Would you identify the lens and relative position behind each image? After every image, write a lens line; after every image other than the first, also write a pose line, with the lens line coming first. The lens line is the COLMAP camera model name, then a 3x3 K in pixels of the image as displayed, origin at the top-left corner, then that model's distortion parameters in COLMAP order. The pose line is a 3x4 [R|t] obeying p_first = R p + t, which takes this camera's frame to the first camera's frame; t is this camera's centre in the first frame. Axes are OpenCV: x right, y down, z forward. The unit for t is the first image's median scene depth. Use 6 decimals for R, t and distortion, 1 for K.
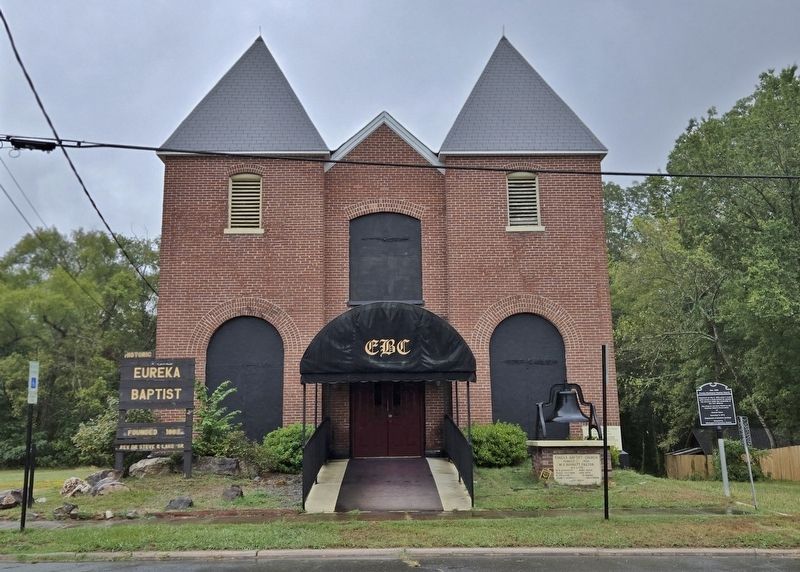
lens RADIAL K [[864.9, 0, 395.7], [0, 864.9, 264.6], [0, 0, 1]] dist [0.106864, 0.000821]
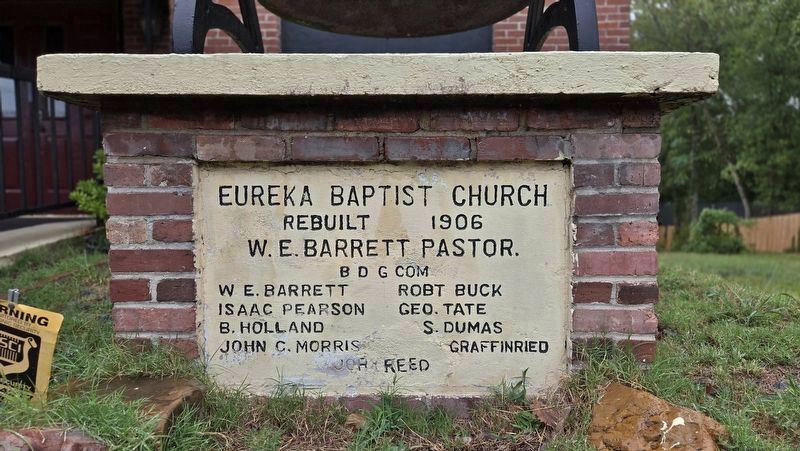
lens RADIAL K [[563.8, 0, 400.0], [0, 563.8, 225.5], [0, 0, 1]] dist [0.037462, -0.006287]
pose [[0.998154, 0.009072, -0.060050, 0.169098], [0.003606, 0.978183, 0.207712, 0.164227], [0.060624, -0.207545, 0.976345, 0.724382]]
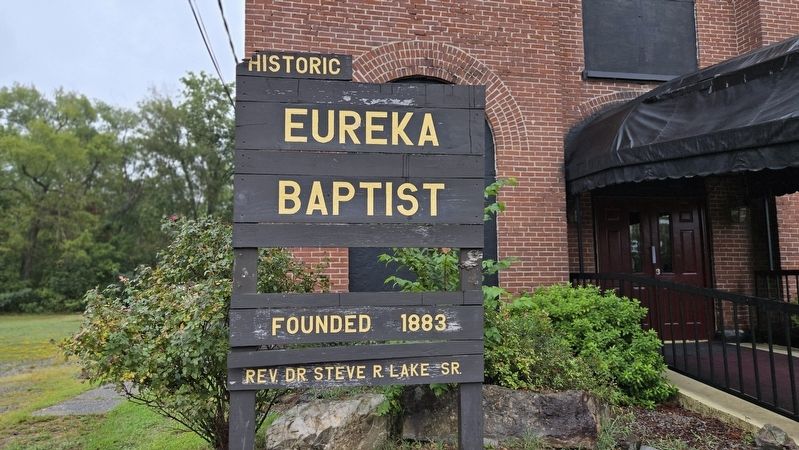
lens RADIAL K [[563.1, 0, 399.5], [0, 563.1, 225.0], [0, 0, 1]] dist [0.037462, -0.006287]
pose [[0.981527, 0.017312, 0.190537, -0.240349], [-0.035679, 0.994990, 0.093394, 0.111824], [-0.187965, -0.098467, 0.977227, 0.651748]]
